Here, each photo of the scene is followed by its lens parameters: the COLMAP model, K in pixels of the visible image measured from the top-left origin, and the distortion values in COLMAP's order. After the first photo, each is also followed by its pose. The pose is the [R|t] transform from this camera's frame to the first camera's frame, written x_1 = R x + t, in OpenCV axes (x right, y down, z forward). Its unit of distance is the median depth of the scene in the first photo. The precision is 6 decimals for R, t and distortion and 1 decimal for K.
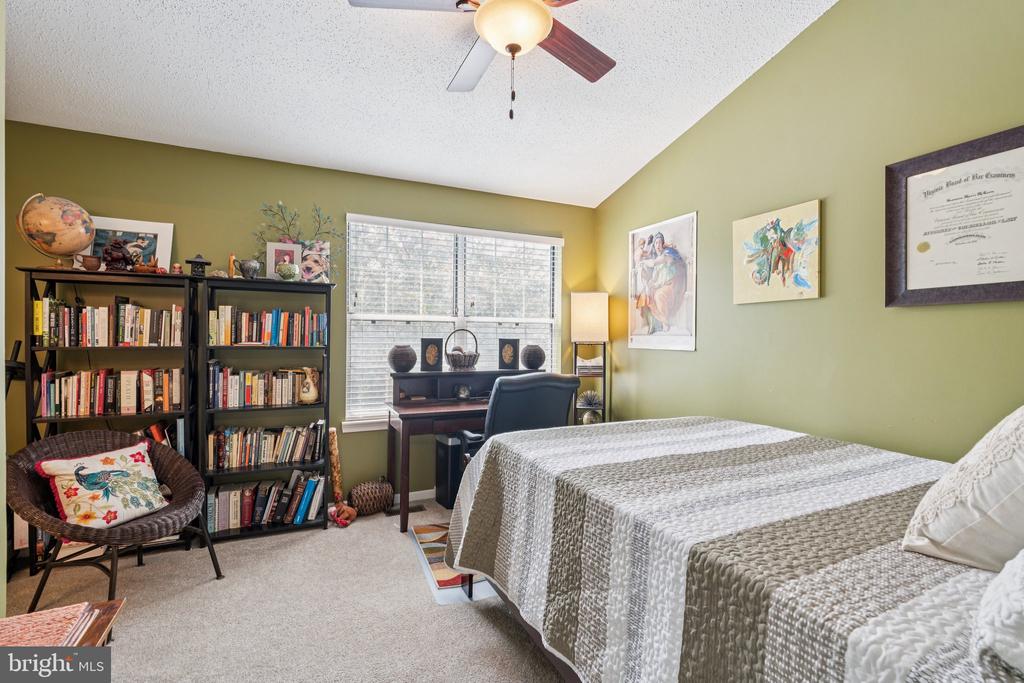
lens RADIAL K [[459.3, 0, 515.4], [0, 459.3, 332.1], [0, 0, 1]] dist [-0.000295, -0.000099]
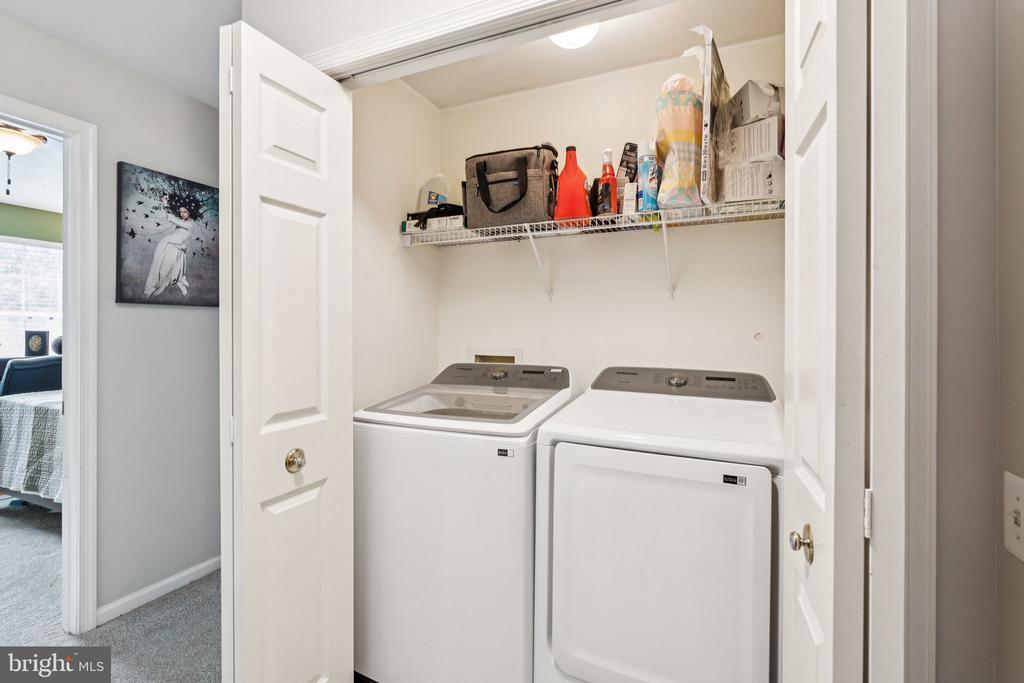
lens RADIAL K [[467.9, 0, 519.6], [0, 467.9, 320.0], [0, 0, 1]] dist [-0.003253, -0.000378]
pose [[0.759682, 0.000904, 0.650294, 0.214859], [0.000078, 0.999999, -0.001482, -0.016114], [-0.650295, 0.001177, 0.759681, -1.033728]]
